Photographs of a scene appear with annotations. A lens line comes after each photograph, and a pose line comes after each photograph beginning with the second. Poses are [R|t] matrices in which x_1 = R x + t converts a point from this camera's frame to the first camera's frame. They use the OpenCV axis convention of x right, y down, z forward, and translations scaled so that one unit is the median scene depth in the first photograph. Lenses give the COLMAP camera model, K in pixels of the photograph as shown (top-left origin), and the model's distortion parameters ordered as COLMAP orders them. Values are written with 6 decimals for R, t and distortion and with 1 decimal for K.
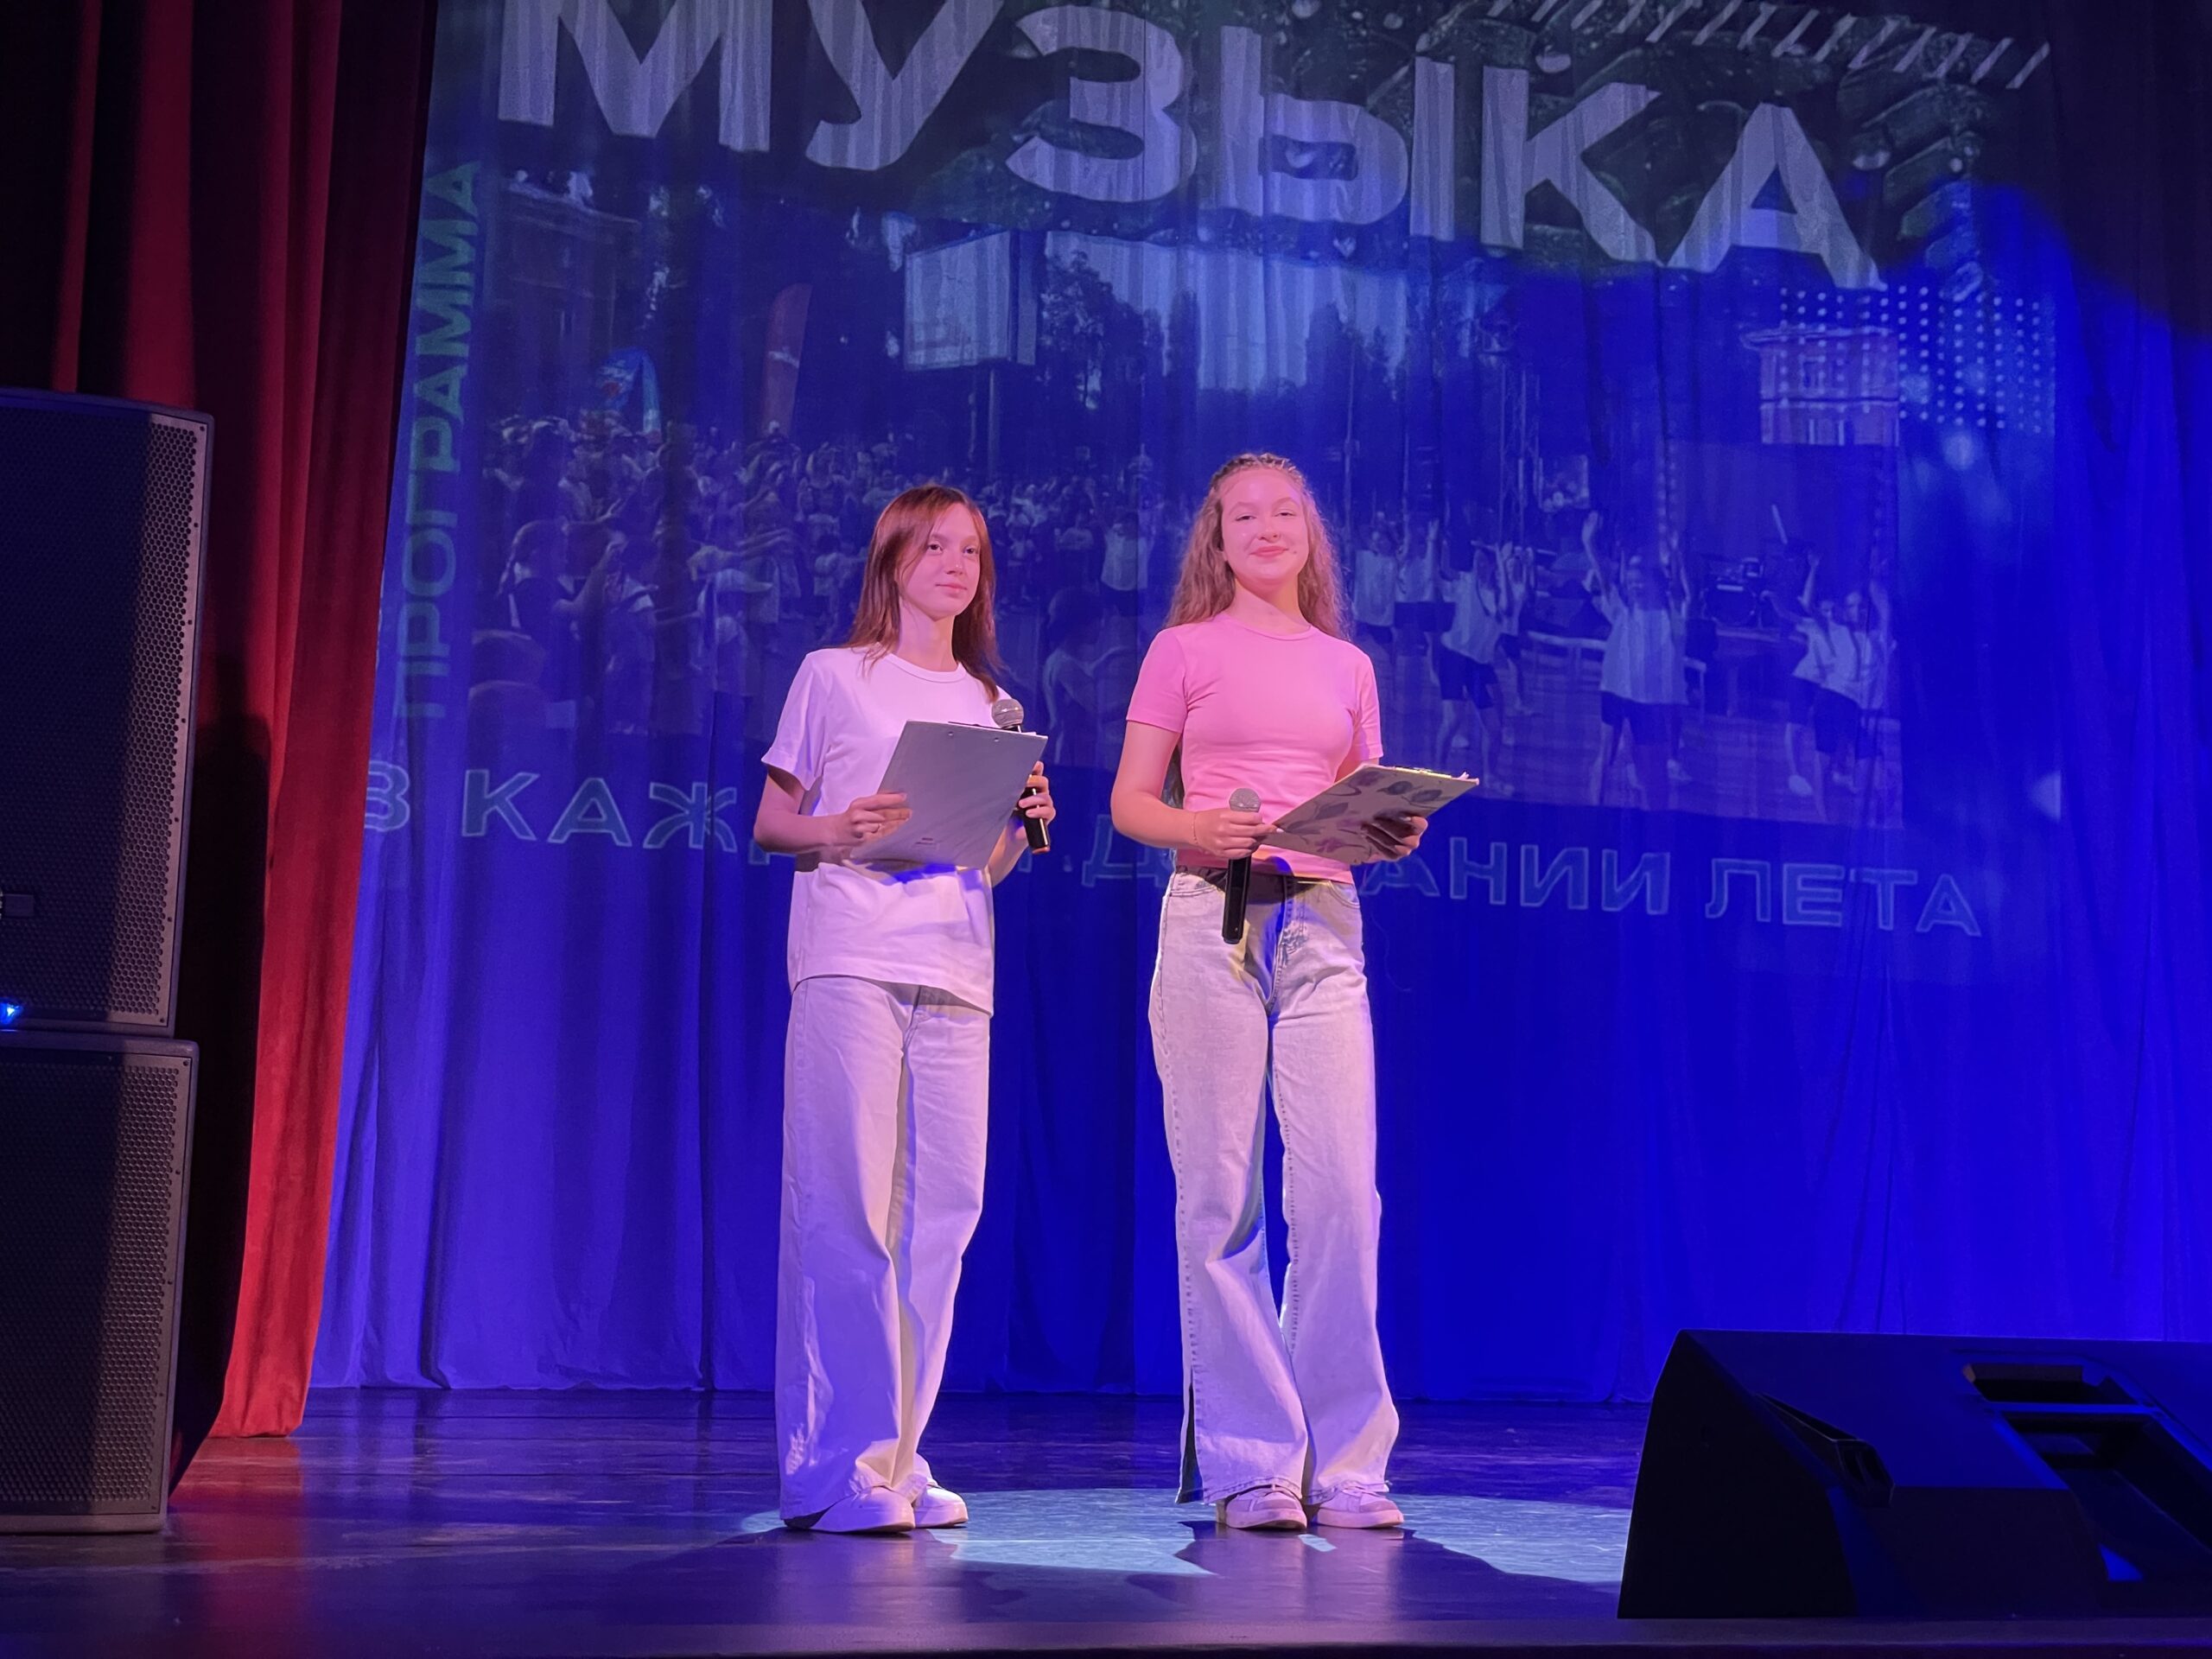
lens RADIAL K [[3074.5, 0, 1106.0], [0, 3074.5, 829.5], [0, 0, 1]] dist [0.125274, -0.107065]
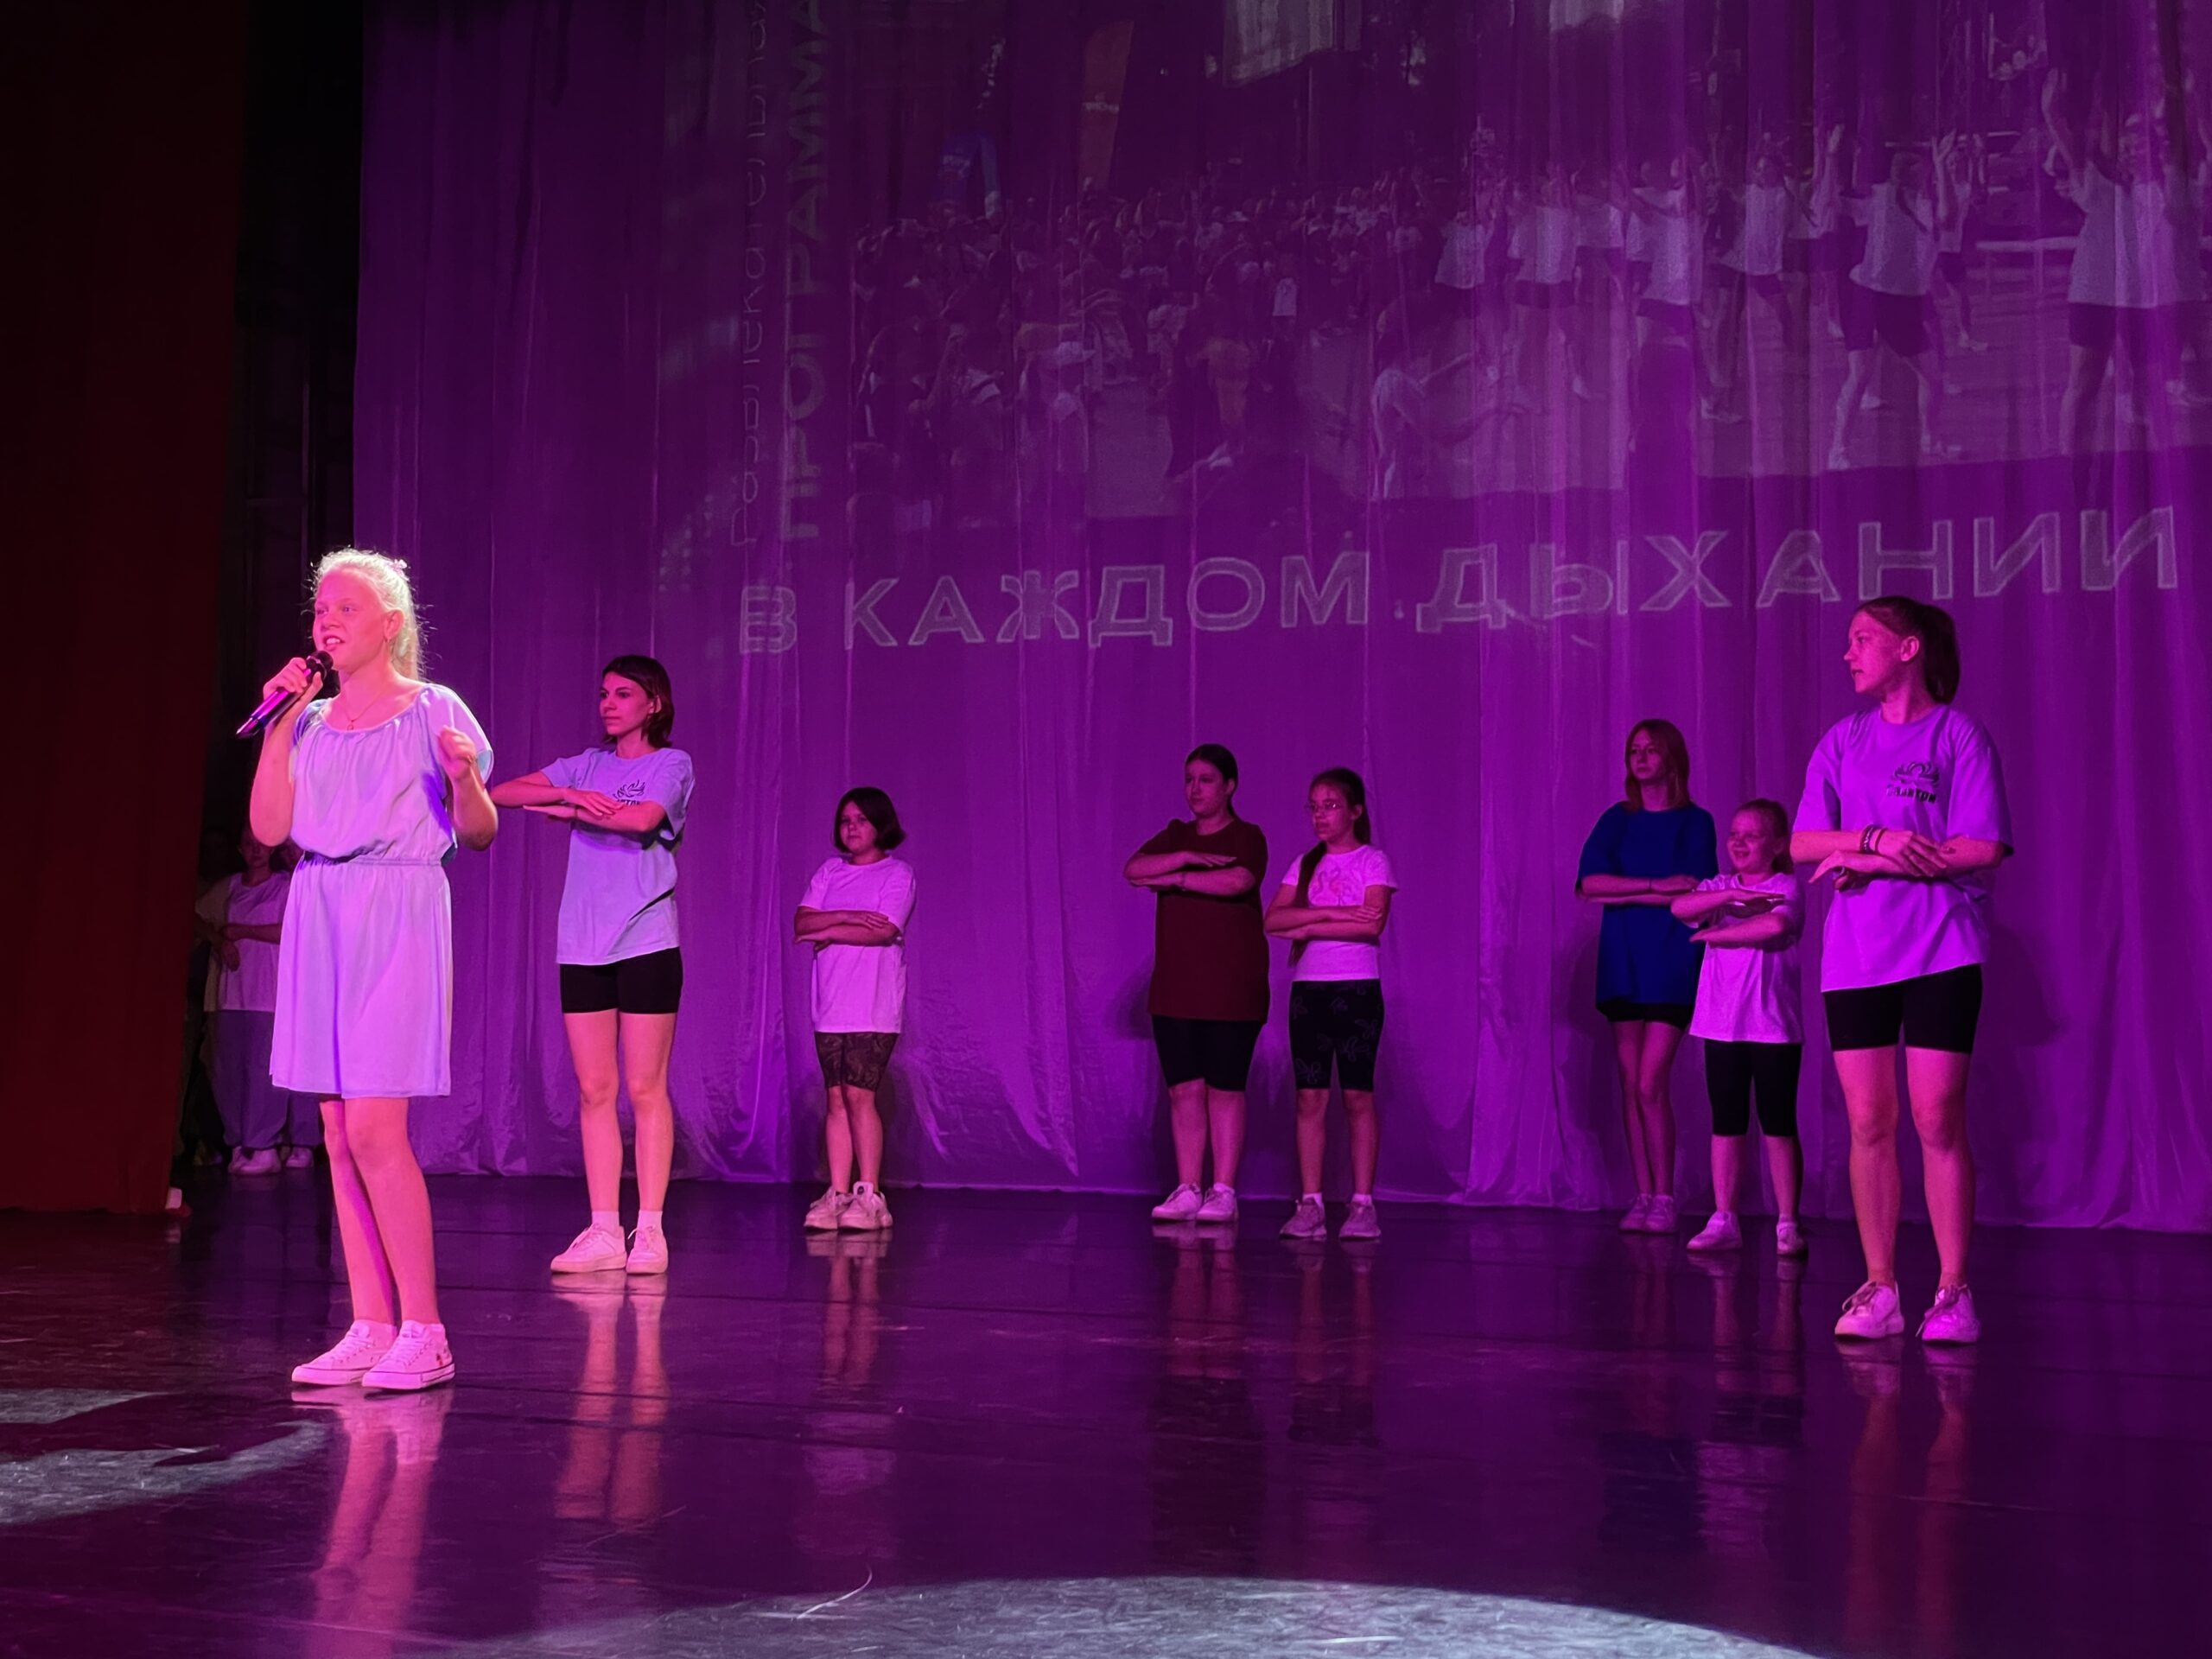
lens RADIAL K [[3074.5, 0, 1106.0], [0, 3074.5, 829.5], [0, 0, 1]] dist [0.125274, -0.107065]
pose [[0.759171, -0.058542, -0.648253, 0.470174], [0.104943, 0.993926, 0.033140, 0.033827], [0.642375, -0.093188, 0.760704, 0.246058]]
